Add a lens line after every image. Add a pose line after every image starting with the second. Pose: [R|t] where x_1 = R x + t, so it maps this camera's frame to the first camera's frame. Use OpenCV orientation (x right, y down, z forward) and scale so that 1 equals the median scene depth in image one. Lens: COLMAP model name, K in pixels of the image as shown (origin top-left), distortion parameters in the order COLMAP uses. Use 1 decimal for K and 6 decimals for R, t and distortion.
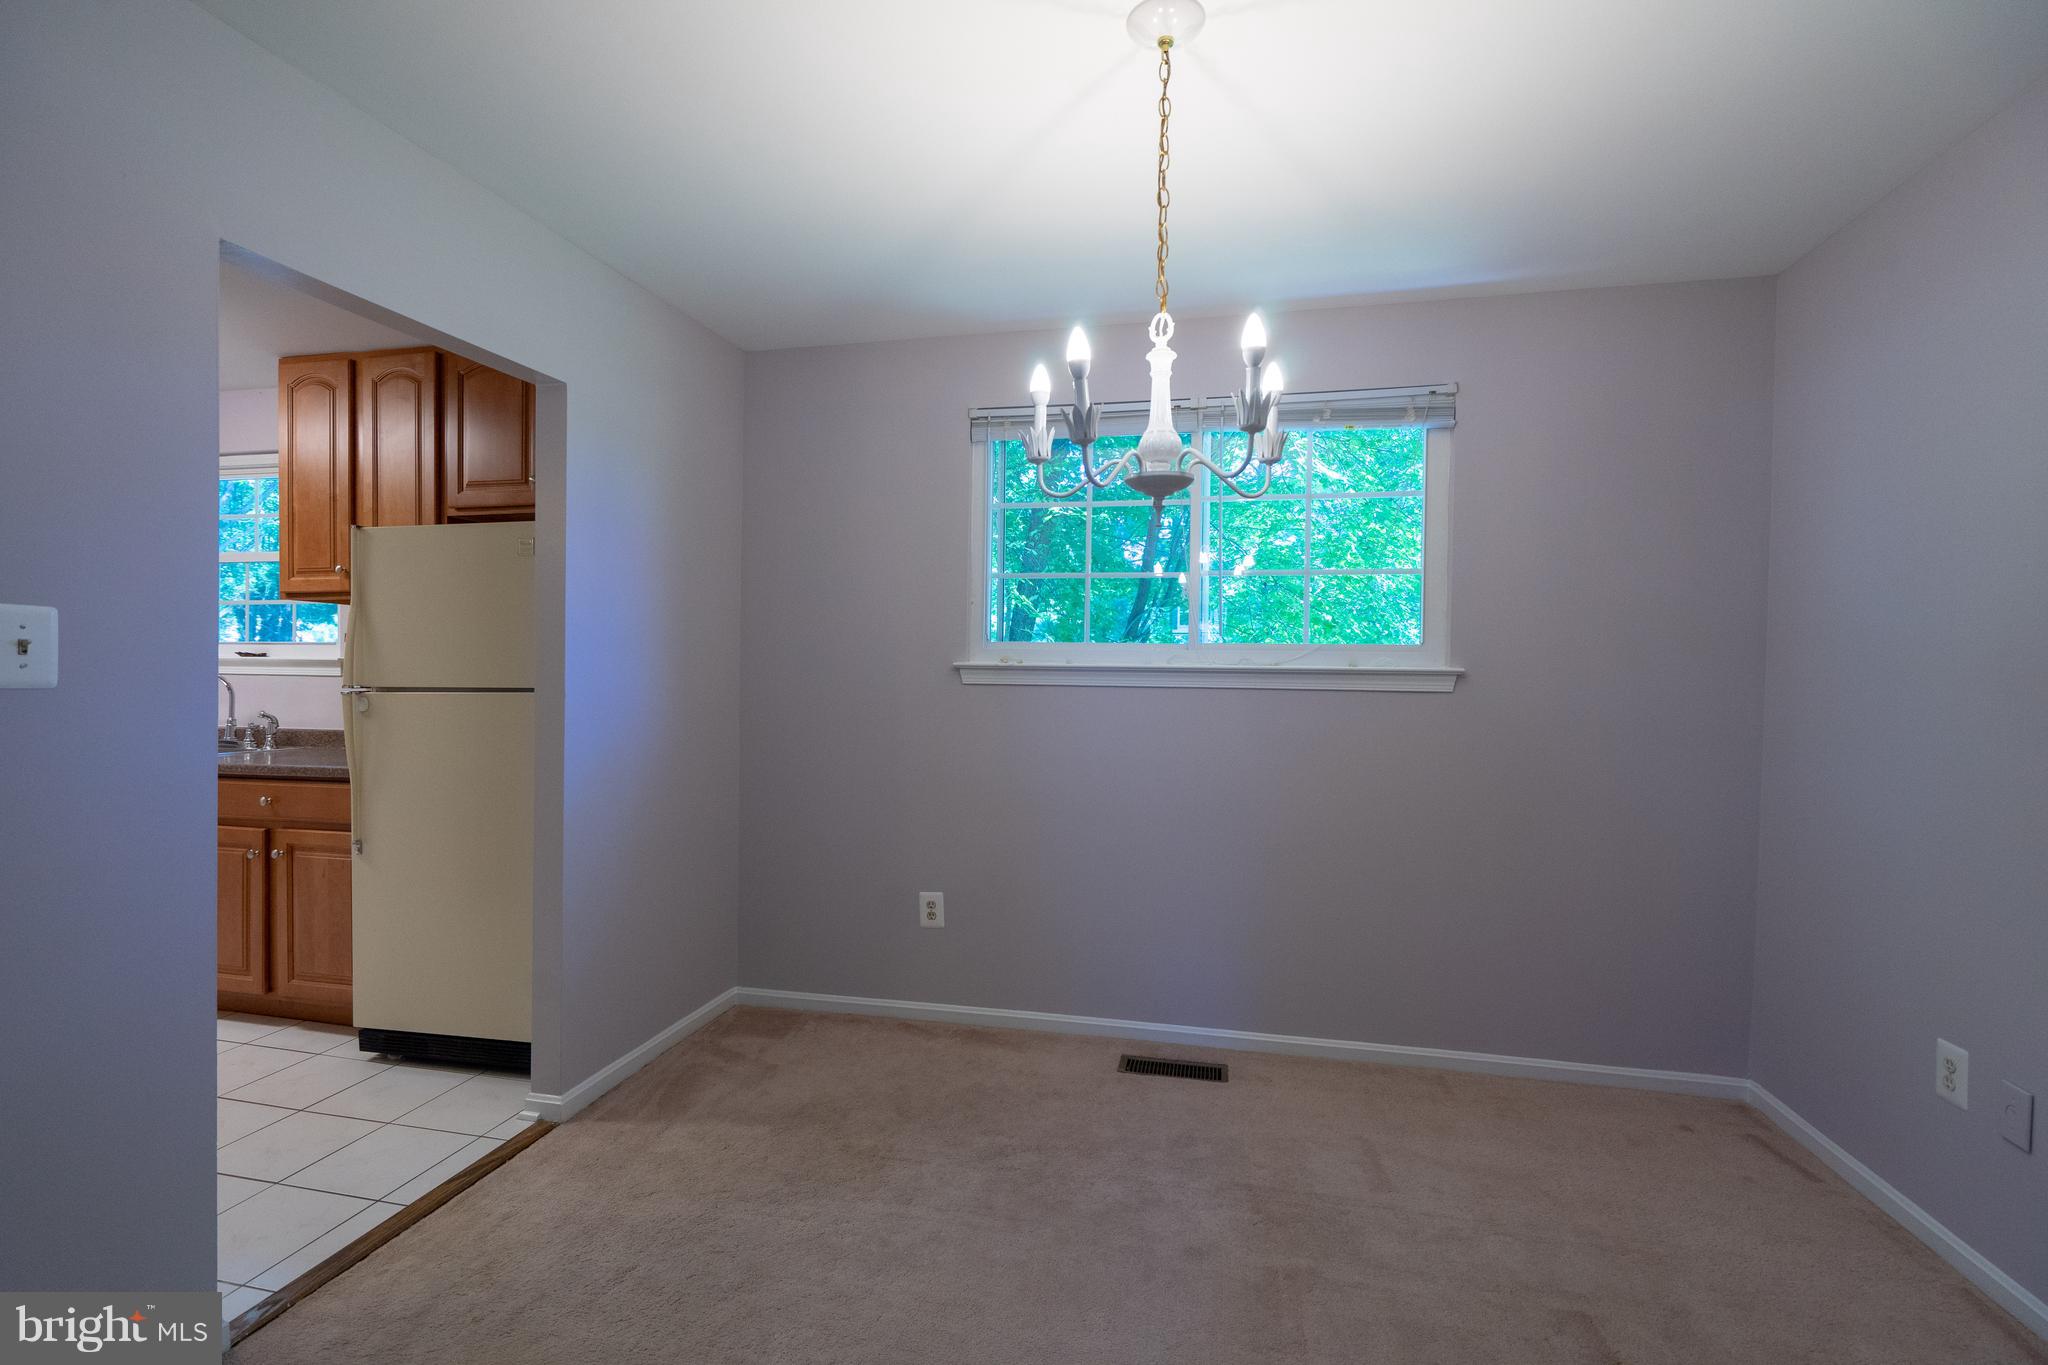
lens RADIAL K [[910.0, 0, 1019.1], [0, 910.0, 687.7], [0, 0, 1]] dist [-0.000538, 0.000361]
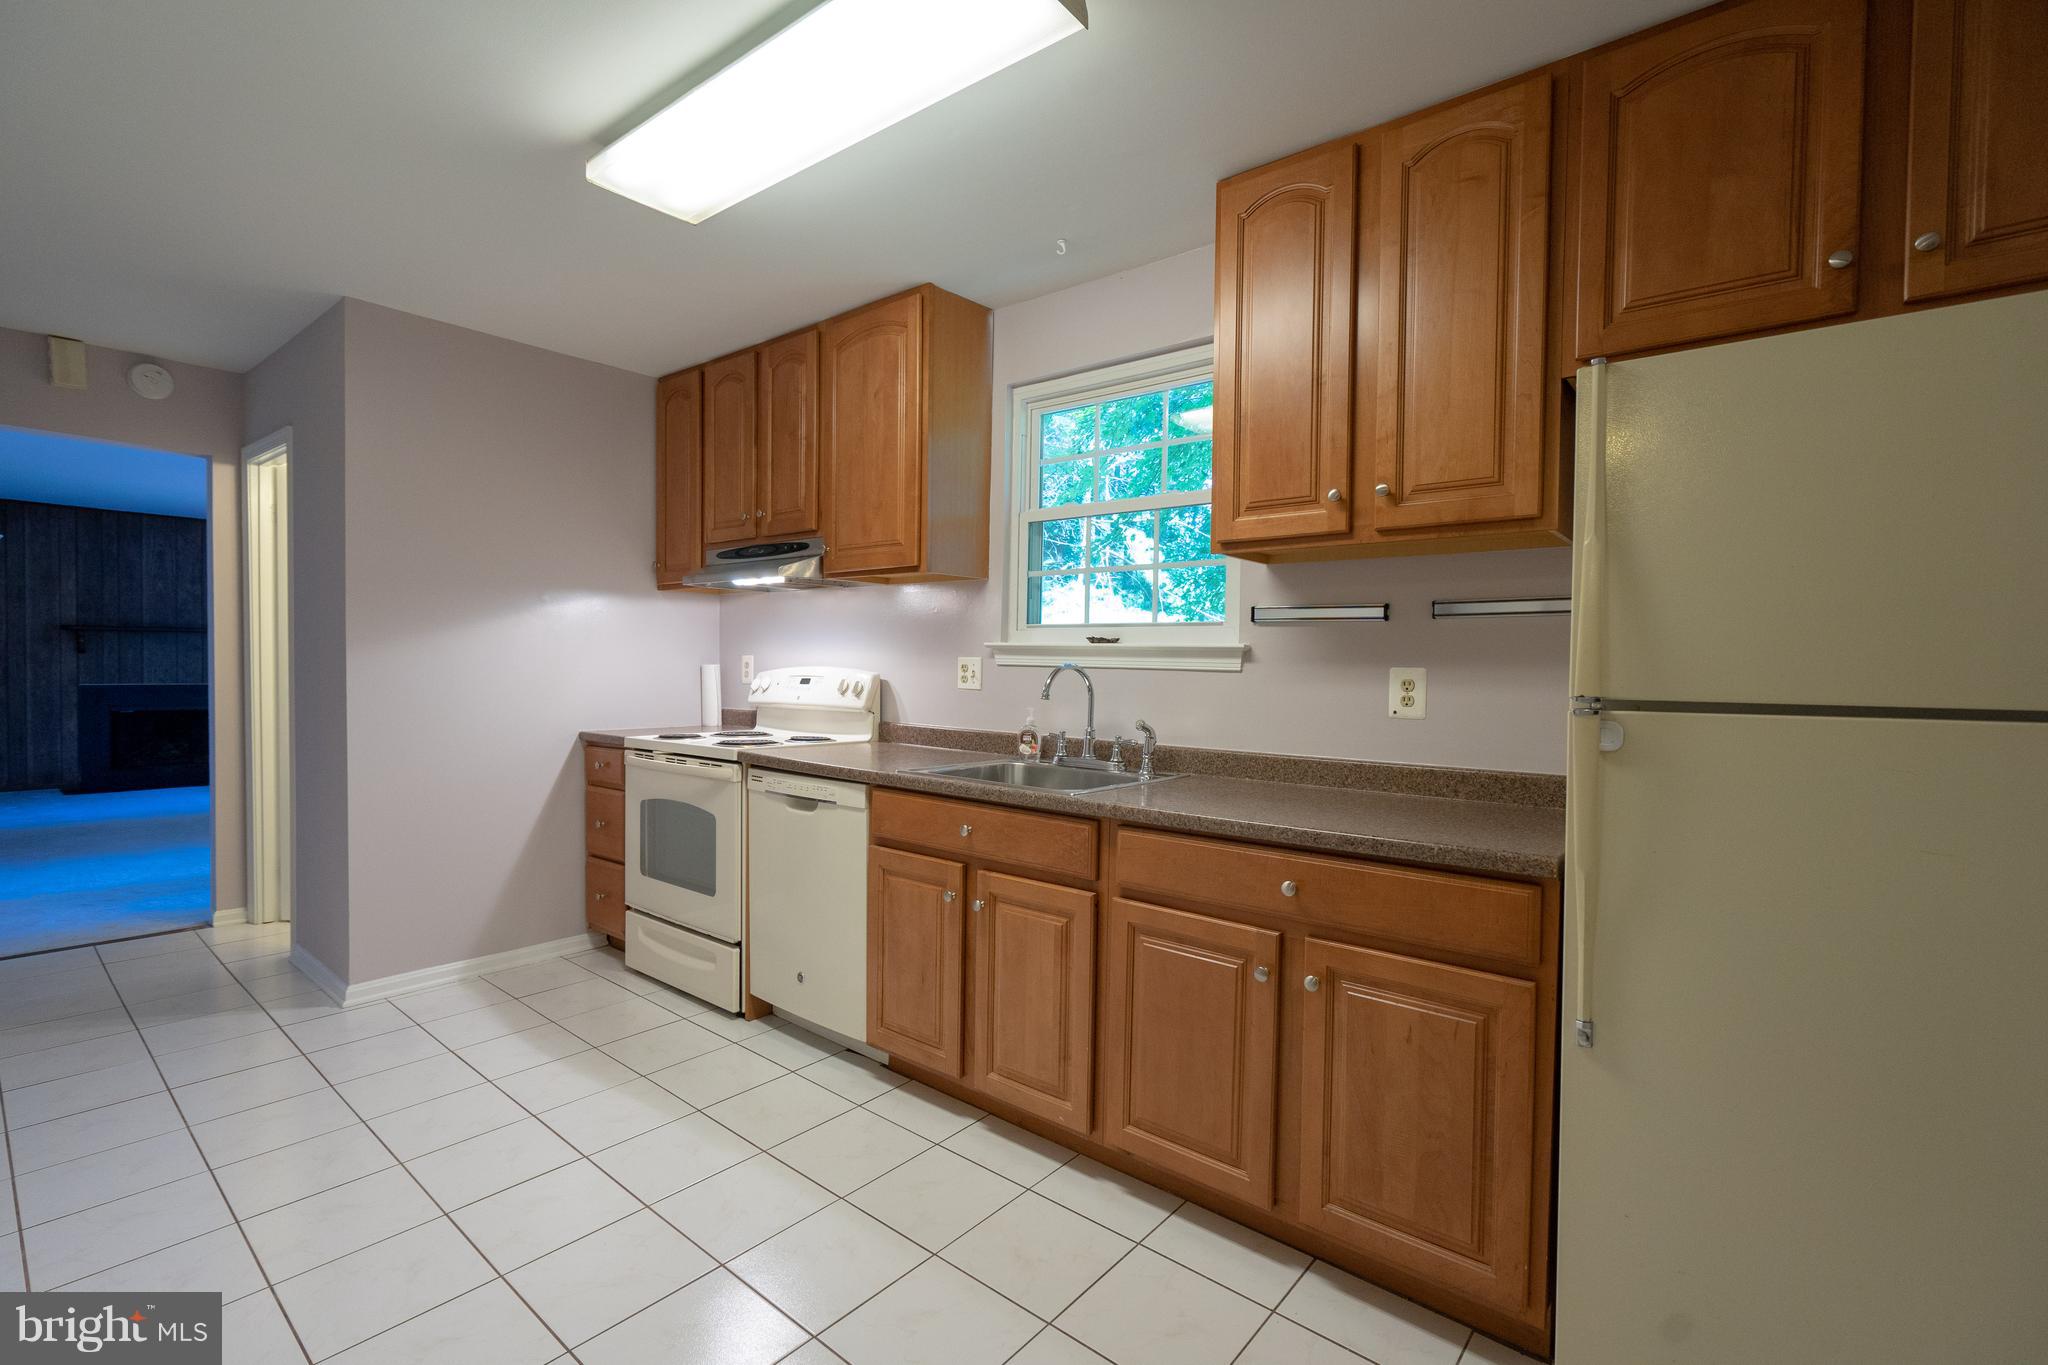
lens RADIAL K [[910.0, 0, 1019.1], [0, 910.0, 687.7], [0, 0, 1]] dist [-0.000538, 0.000361]
pose [[0.891752, 0.019937, -0.452085, -0.652462], [-0.016765, 0.999799, 0.011023, -0.006104], [0.452214, -0.002250, 0.891907, 0.364236]]
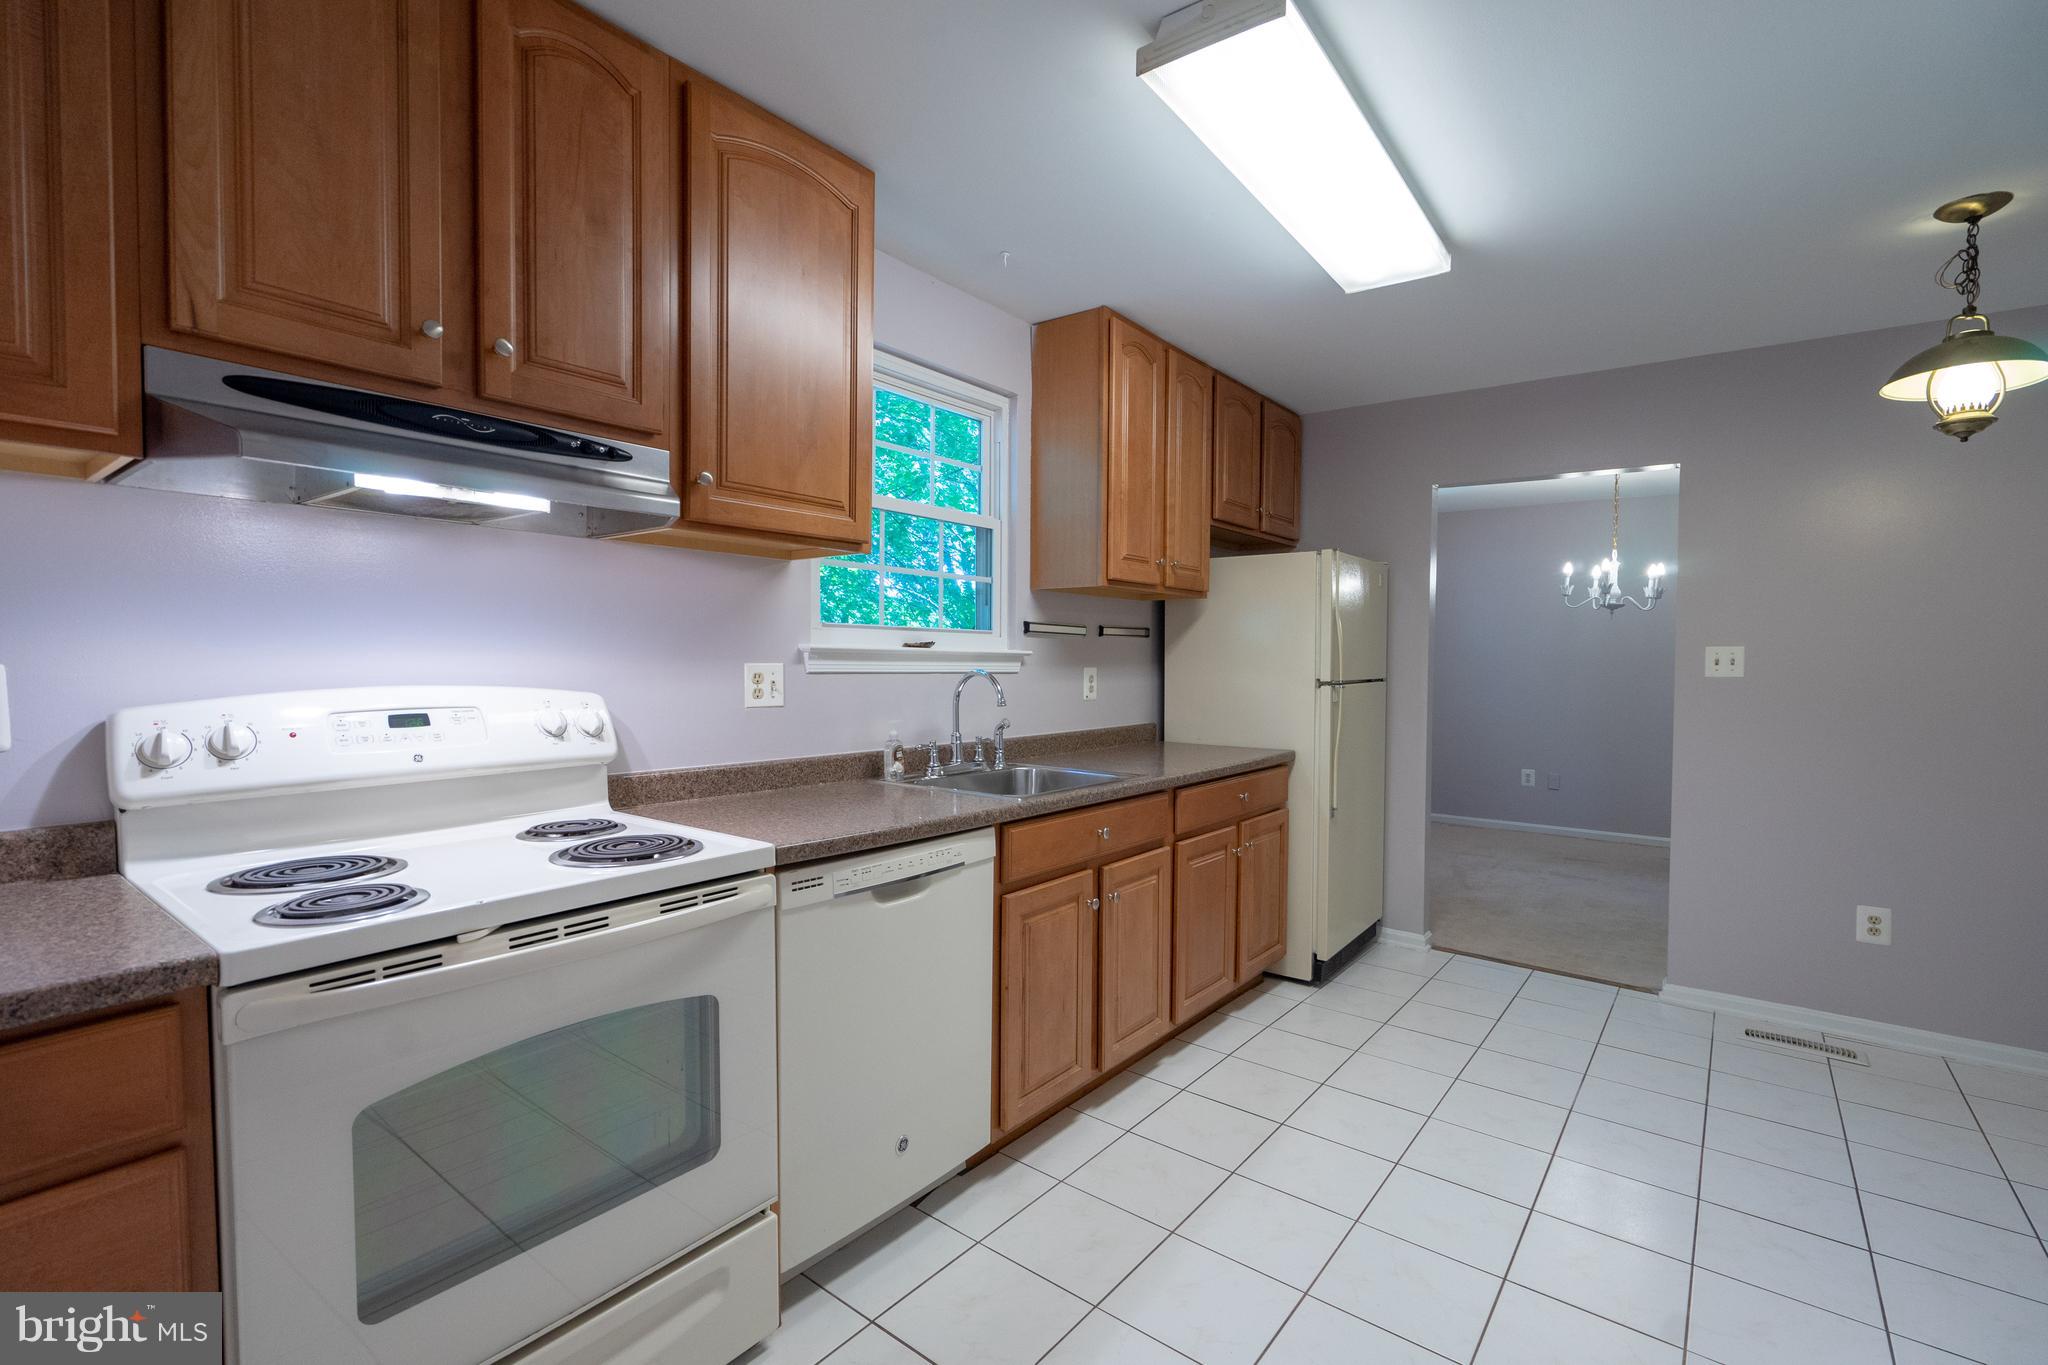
lens RADIAL K [[910.0, 0, 1019.1], [0, 910.0, 687.7], [0, 0, 1]] dist [-0.000538, 0.000361]
pose [[0.429814, -0.030680, 0.902396, -1.666096], [0.008801, 0.999517, 0.029790, -0.026684], [-0.902875, -0.004862, 0.429876, 0.709234]]
